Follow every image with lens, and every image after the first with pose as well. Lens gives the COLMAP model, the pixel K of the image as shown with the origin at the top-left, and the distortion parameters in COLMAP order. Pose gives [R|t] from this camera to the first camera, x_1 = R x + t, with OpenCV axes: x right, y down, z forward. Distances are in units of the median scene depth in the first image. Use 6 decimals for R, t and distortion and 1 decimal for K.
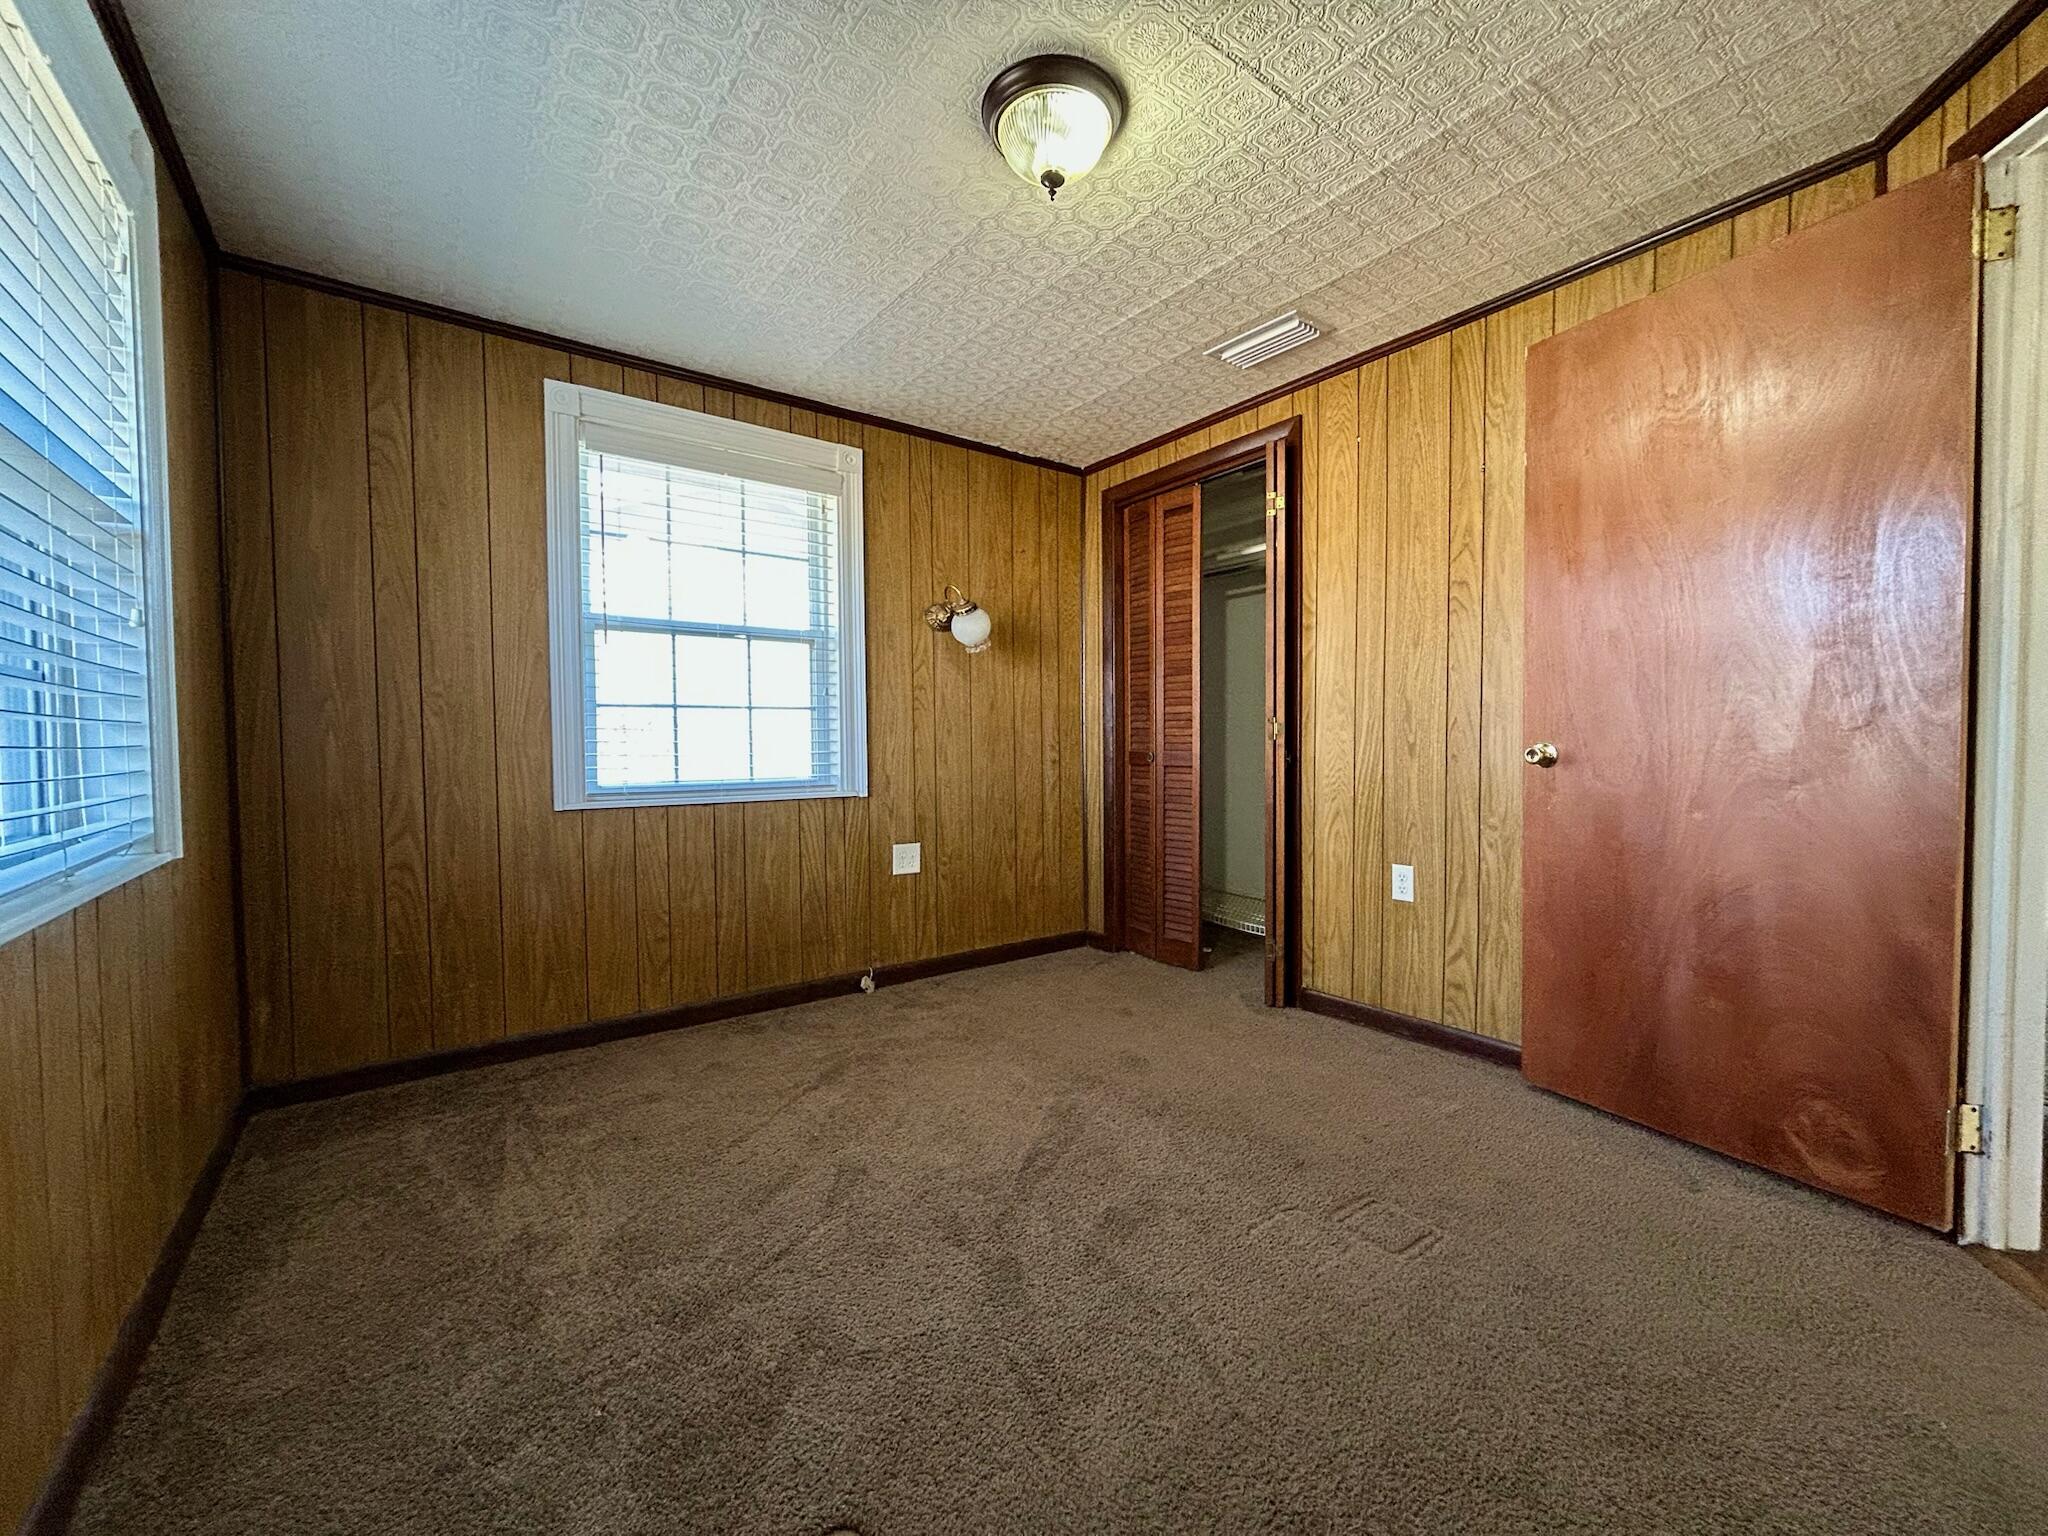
lens RADIAL K [[823.5, 0, 1025.3], [0, 823.5, 765.6], [0, 0, 1]] dist [-0.002603, -0.000129]
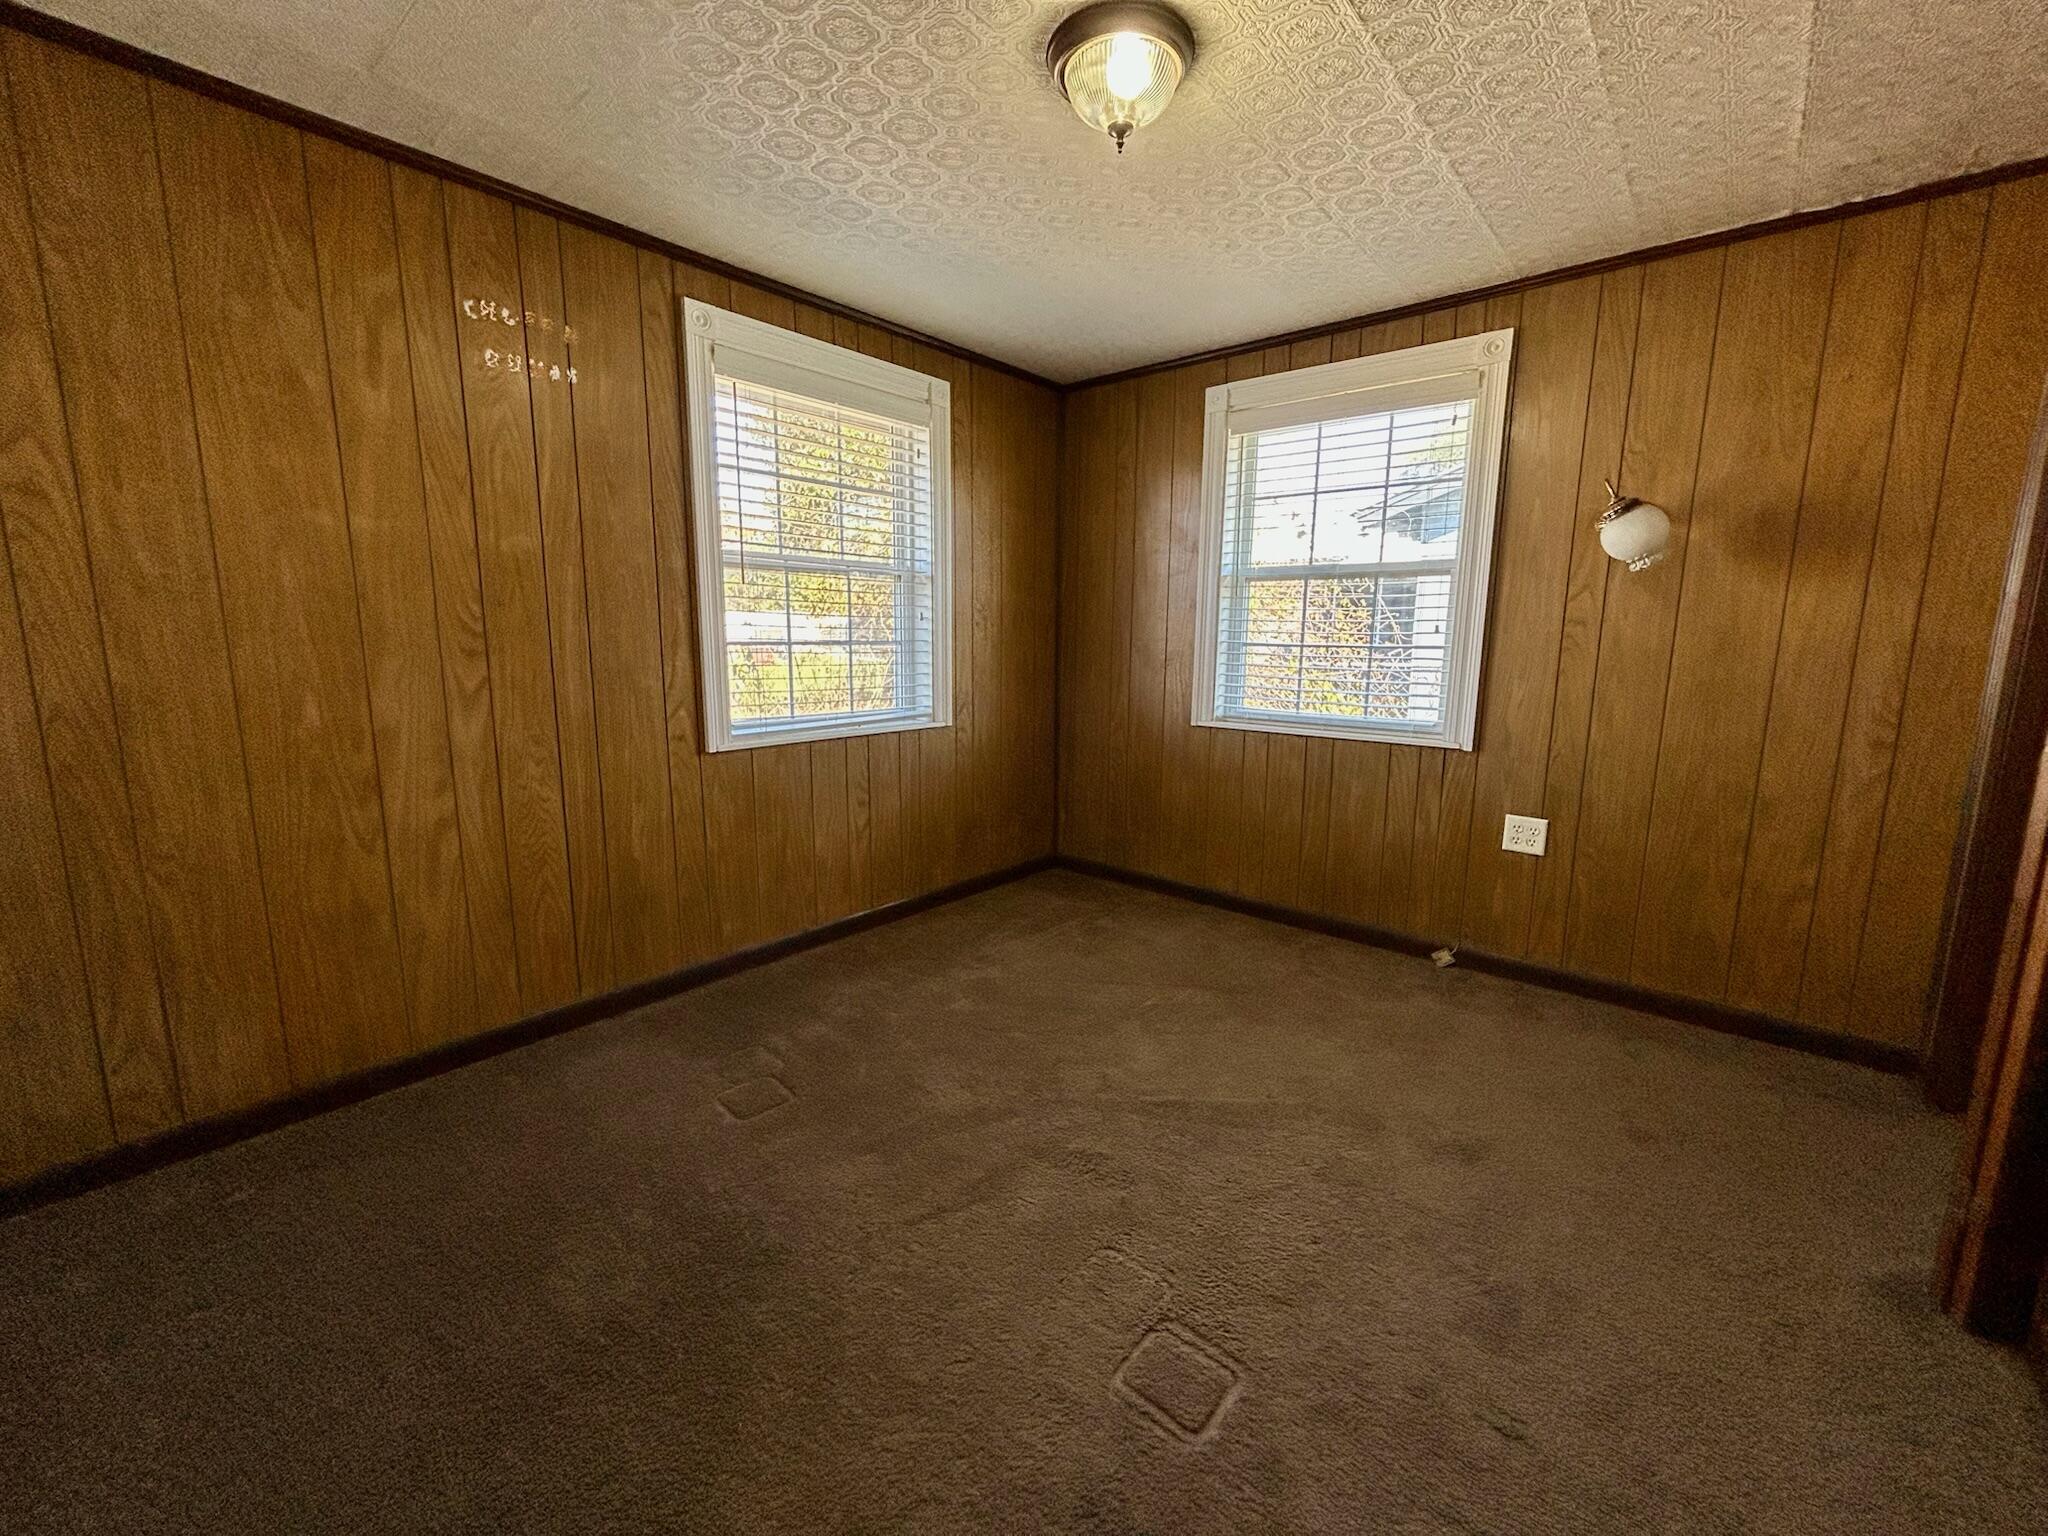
lens RADIAL K [[823.5, 0, 1025.3], [0, 823.5, 765.6], [0, 0, 1]] dist [-0.002603, -0.000129]
pose [[0.223152, 0.163867, -0.960912, 0.575197], [-0.043682, 0.986460, 0.158079, -0.069095], [0.973804, 0.006699, 0.227288, 0.369501]]
